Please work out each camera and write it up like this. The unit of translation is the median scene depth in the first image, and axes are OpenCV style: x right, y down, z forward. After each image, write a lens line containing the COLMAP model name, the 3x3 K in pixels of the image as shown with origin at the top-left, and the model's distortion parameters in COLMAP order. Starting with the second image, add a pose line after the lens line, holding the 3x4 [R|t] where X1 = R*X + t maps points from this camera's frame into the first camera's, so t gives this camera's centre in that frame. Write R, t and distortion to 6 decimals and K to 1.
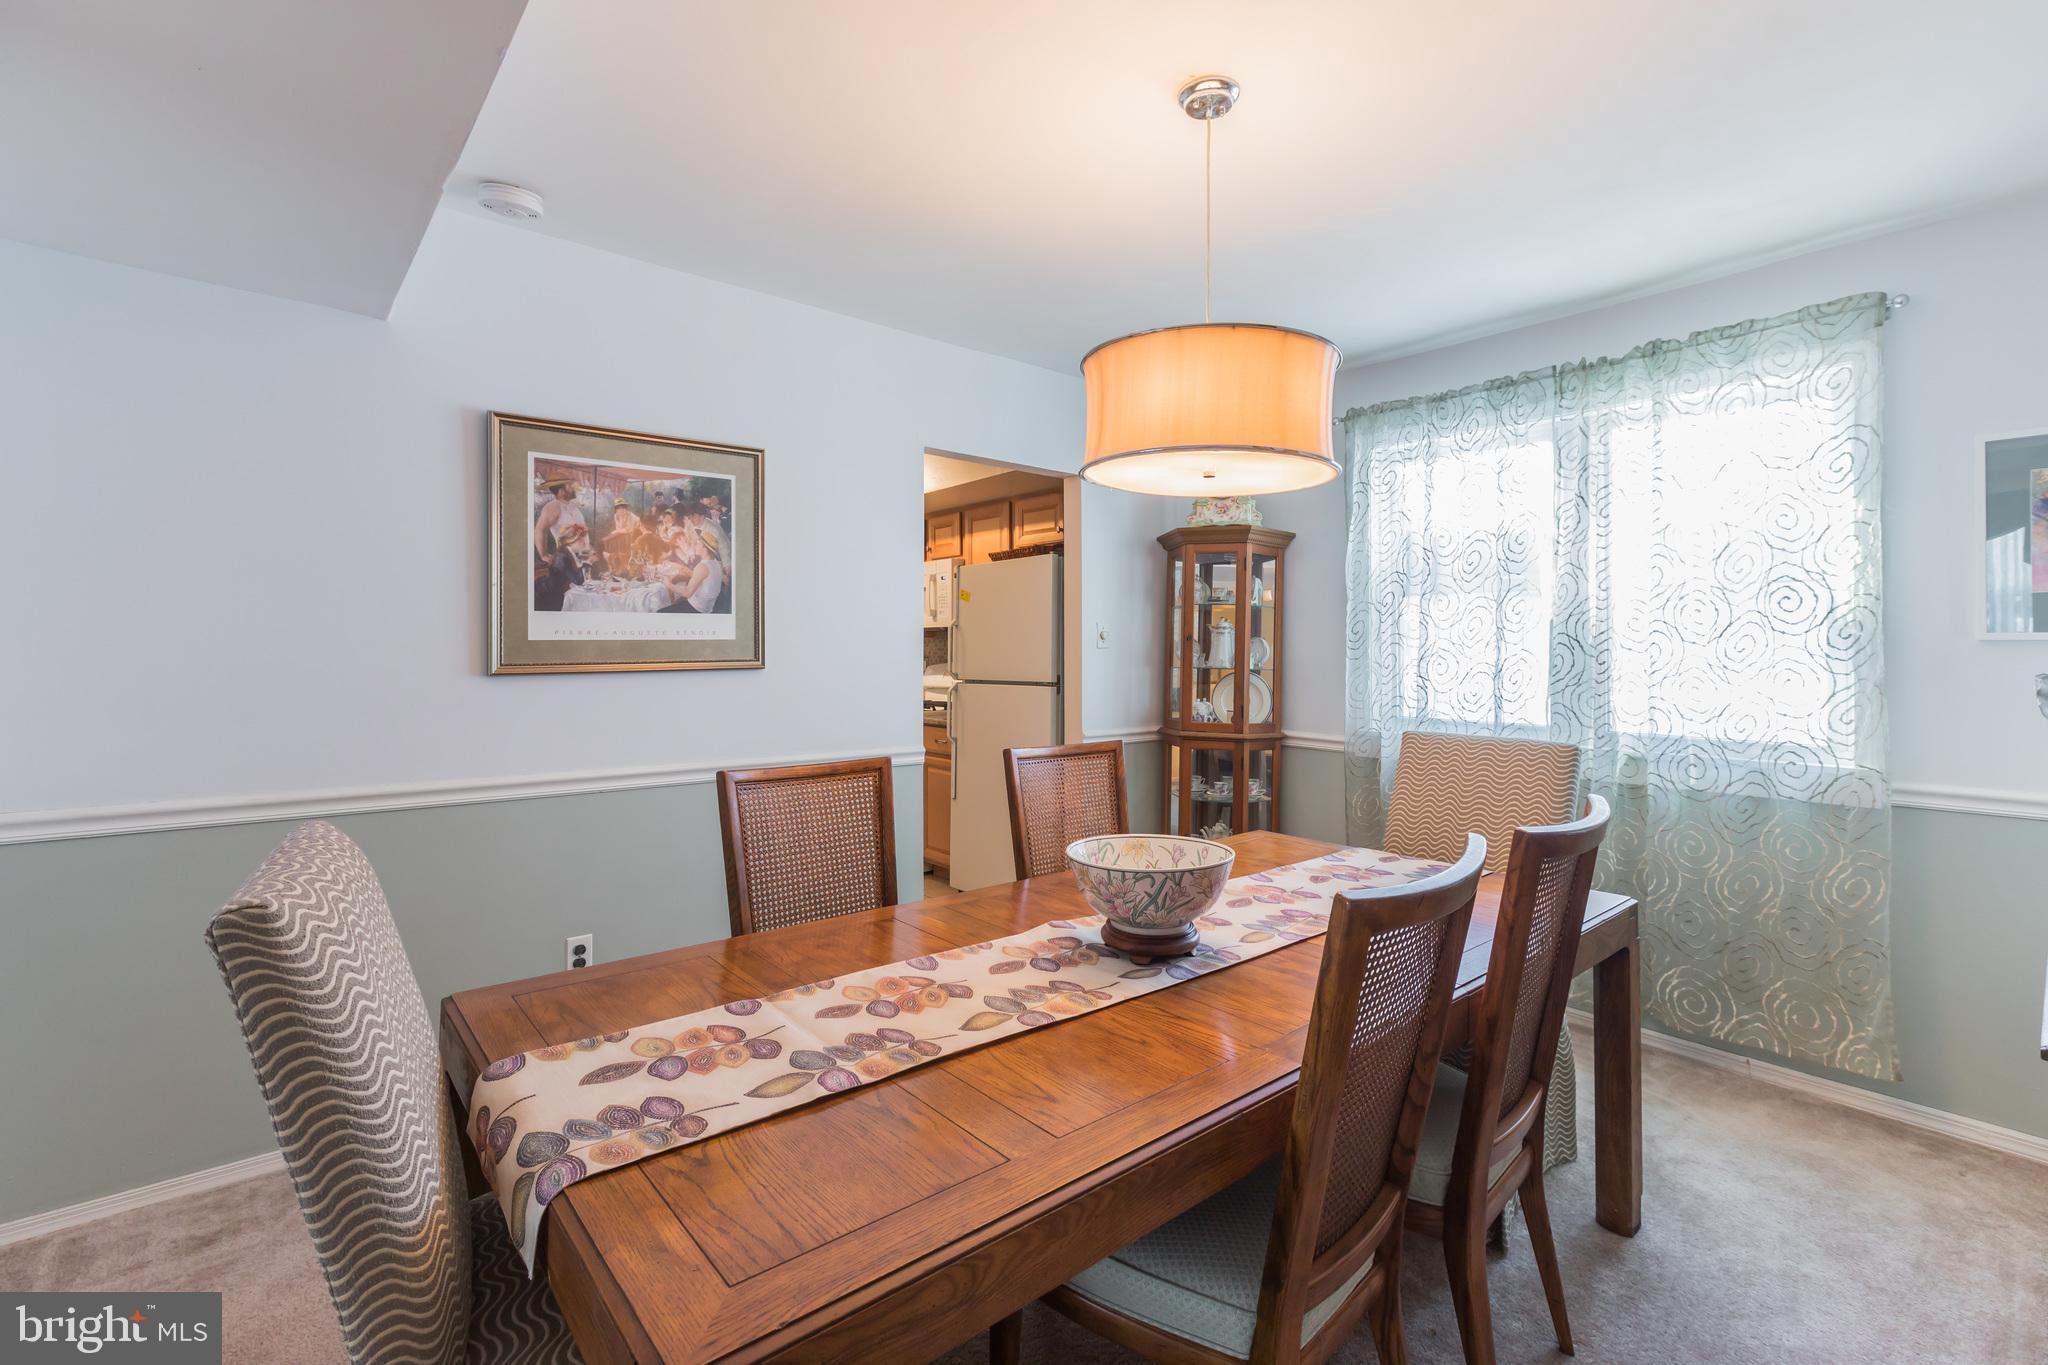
lens RADIAL K [[926.7, 0, 1047.5], [0, 926.7, 634.8], [0, 0, 1]] dist [0.002449, -0.004629]
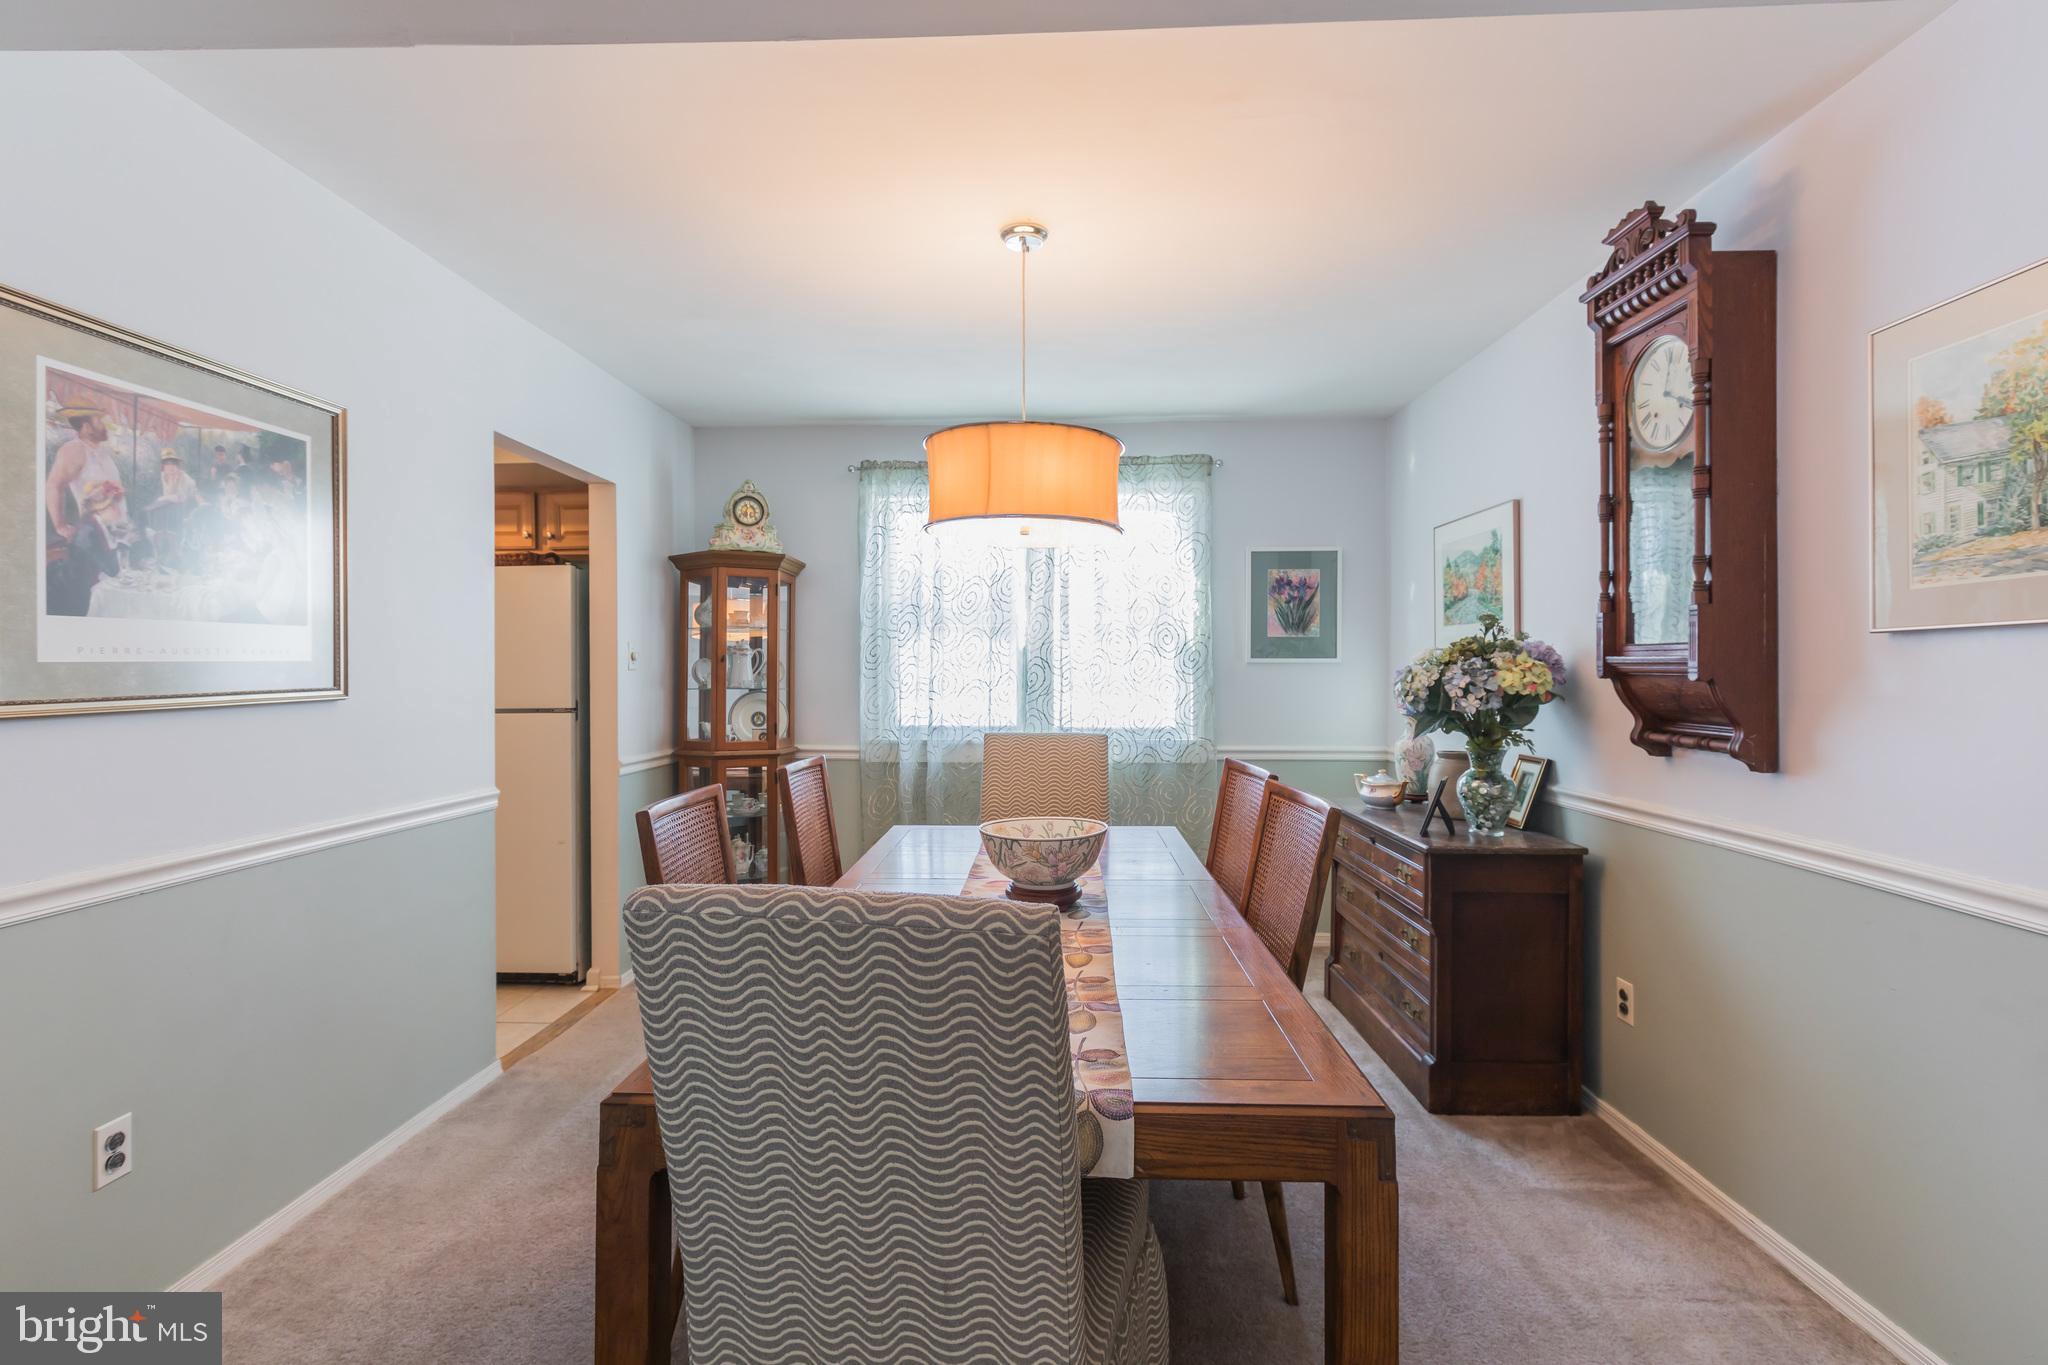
lens RADIAL K [[926.7, 0, 1020.5], [0, 926.7, 668.3], [0, 0, 1]] dist [0.002449, -0.004629]
pose [[0.679936, -0.004848, 0.733255, -0.523407], [-0.005269, 0.999920, 0.011498, -0.000848], [-0.733252, -0.011682, 0.679856, 0.097511]]
